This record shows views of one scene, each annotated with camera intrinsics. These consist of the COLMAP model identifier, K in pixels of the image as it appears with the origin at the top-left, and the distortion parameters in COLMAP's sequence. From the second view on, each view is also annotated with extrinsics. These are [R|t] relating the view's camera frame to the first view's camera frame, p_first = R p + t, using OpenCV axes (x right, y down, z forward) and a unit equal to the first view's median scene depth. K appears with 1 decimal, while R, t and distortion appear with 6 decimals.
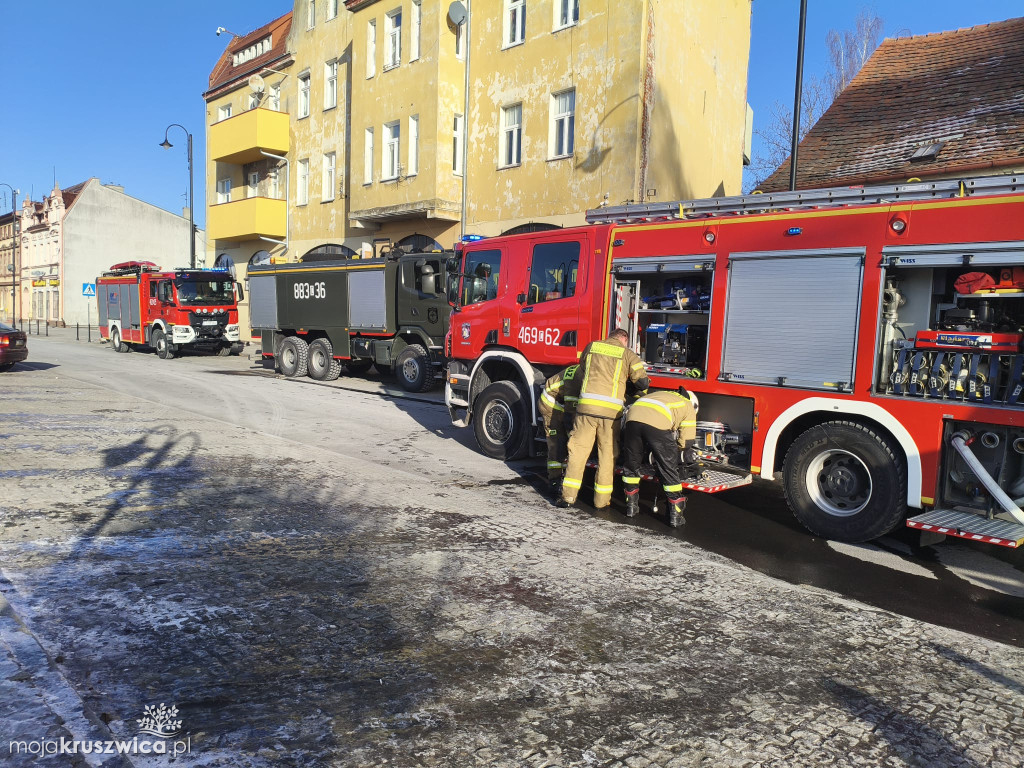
lens RADIAL K [[754.7, 0, 544.0], [0, 754.7, 378.7], [0, 0, 1]] dist [0.022533, -0.029793]
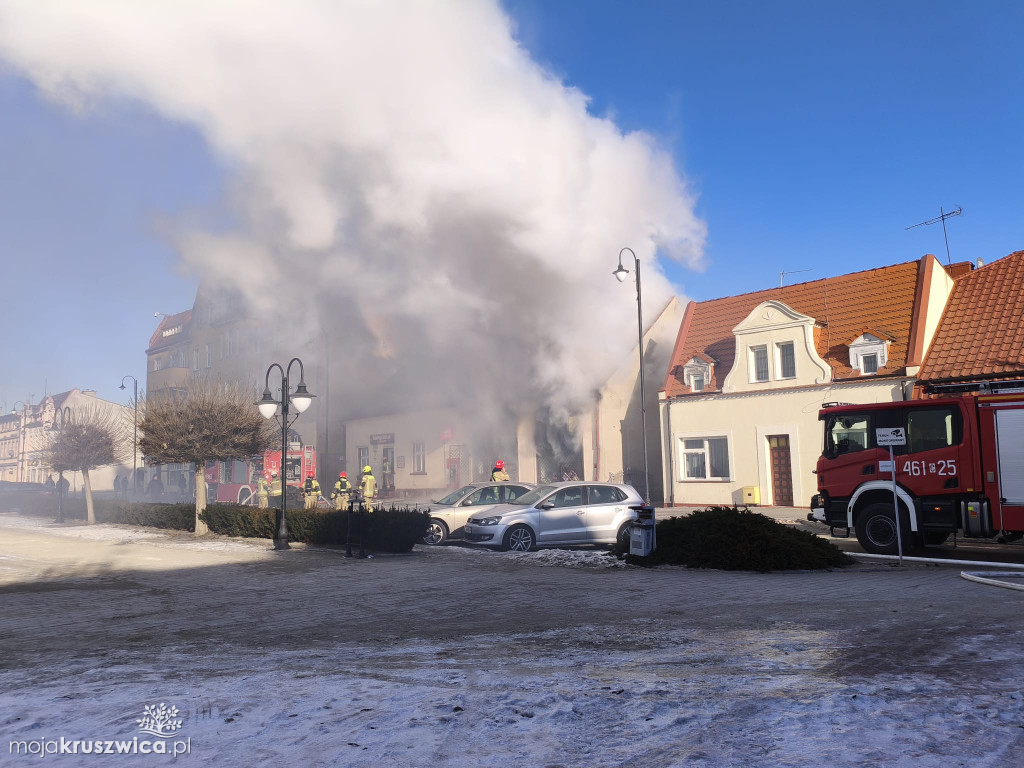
lens RADIAL K [[731.5, 0, 503.7], [0, 731.5, 399.8], [0, 0, 1]] dist [0.098907, -0.151218]
pose [[0.998486, -0.054087, 0.010022, 0.426192], [0.055002, 0.984324, -0.167576, 0.078965], [-0.000801, 0.167874, 0.985808, -0.809998]]
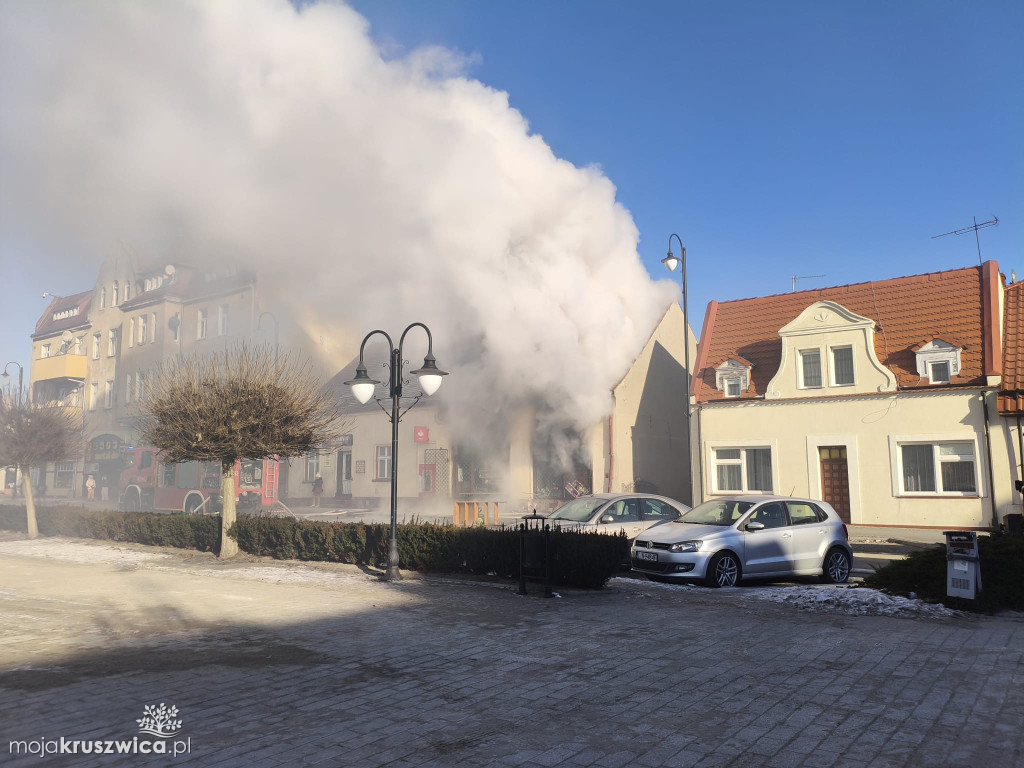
lens RADIAL K [[731.5, 0, 503.7], [0, 731.5, 399.8], [0, 0, 1]] dist [0.098907, -0.151218]
pose [[0.987273, -0.019496, 0.157834, 0.308757], [0.046902, 0.984009, -0.171833, 0.067128], [-0.151960, 0.177049, 0.972400, -0.710268]]
